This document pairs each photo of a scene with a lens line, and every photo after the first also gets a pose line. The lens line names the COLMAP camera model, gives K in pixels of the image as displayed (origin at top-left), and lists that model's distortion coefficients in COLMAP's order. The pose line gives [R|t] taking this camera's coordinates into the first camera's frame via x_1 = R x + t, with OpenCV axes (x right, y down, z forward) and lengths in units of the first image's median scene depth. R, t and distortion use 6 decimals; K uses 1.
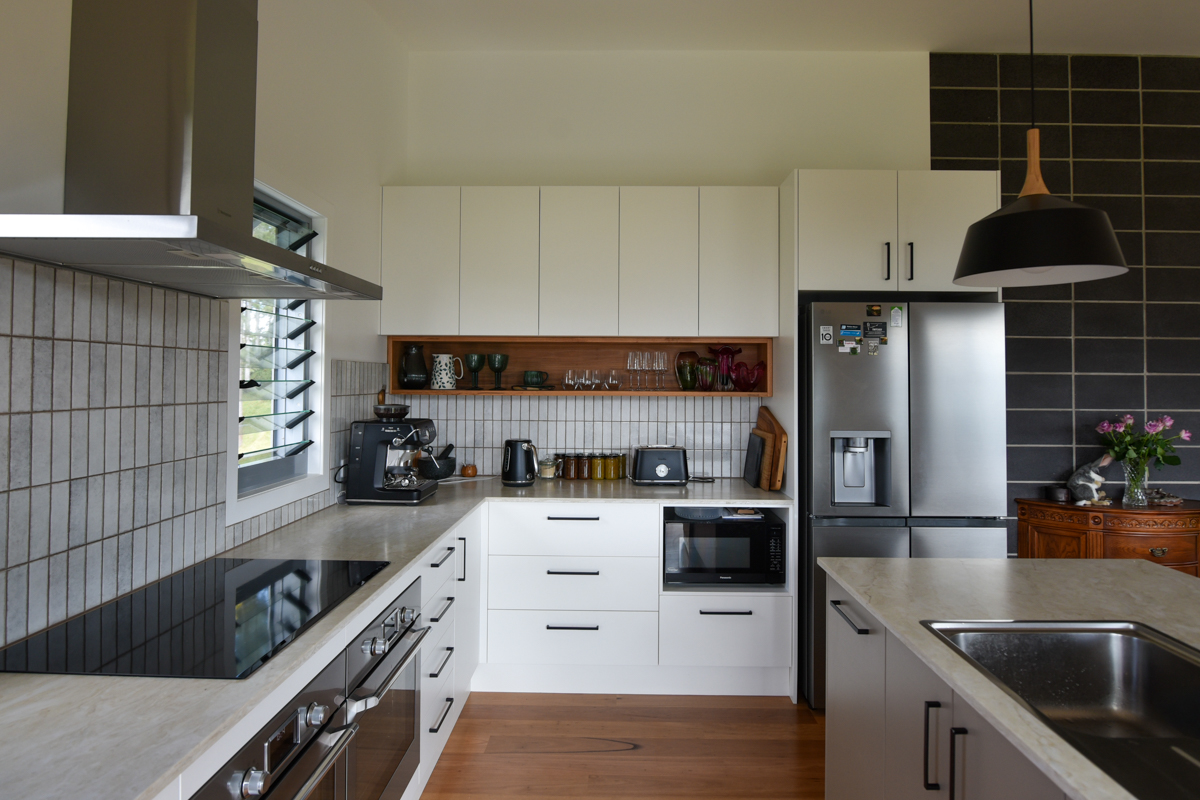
lens RADIAL K [[683.7, 0, 601.4], [0, 683.7, 366.2], [0, 0, 1]] dist [-0.030433, -0.000897]
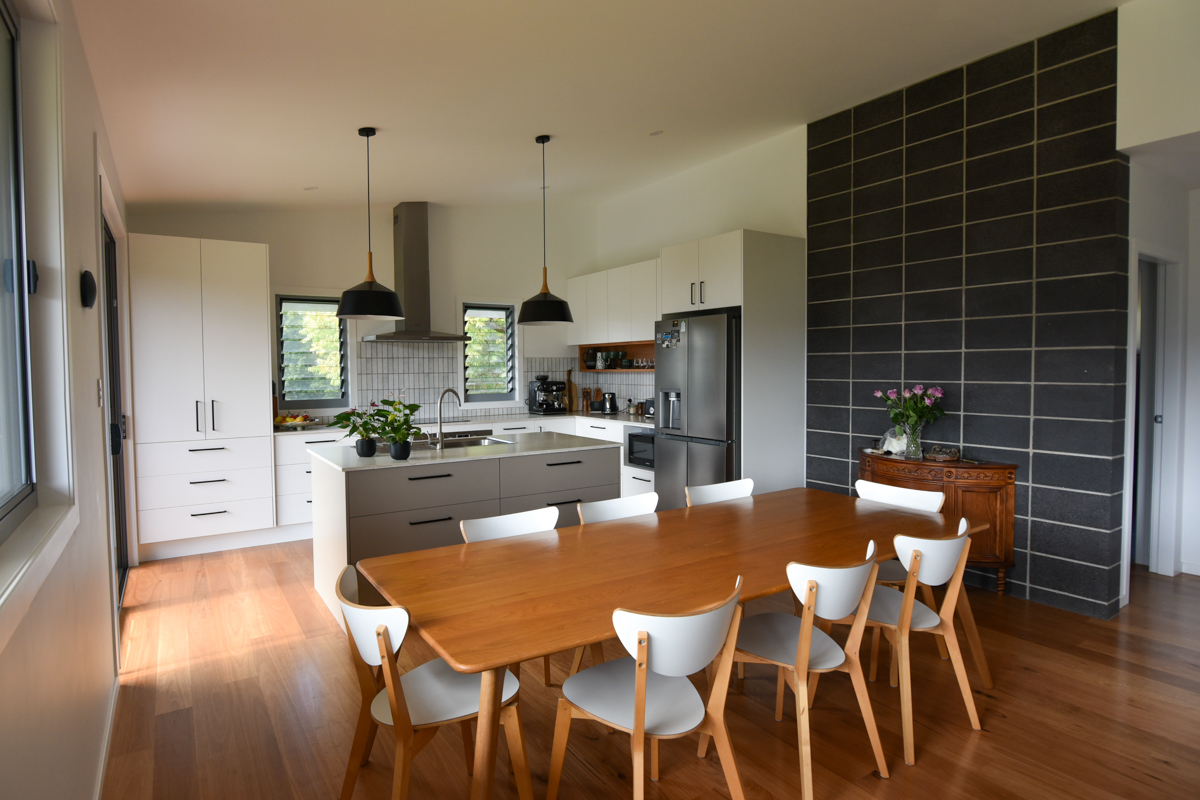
lens RADIAL K [[655.7, 0, 600.0], [0, 655.7, 400.0], [0, 0, 1]] dist [-0.028439, -0.000198]
pose [[0.571360, 0.029382, -0.820173, 1.470216], [0.031357, 0.997848, 0.057591, 0.013535], [0.820100, -0.058623, 0.569209, -0.161674]]
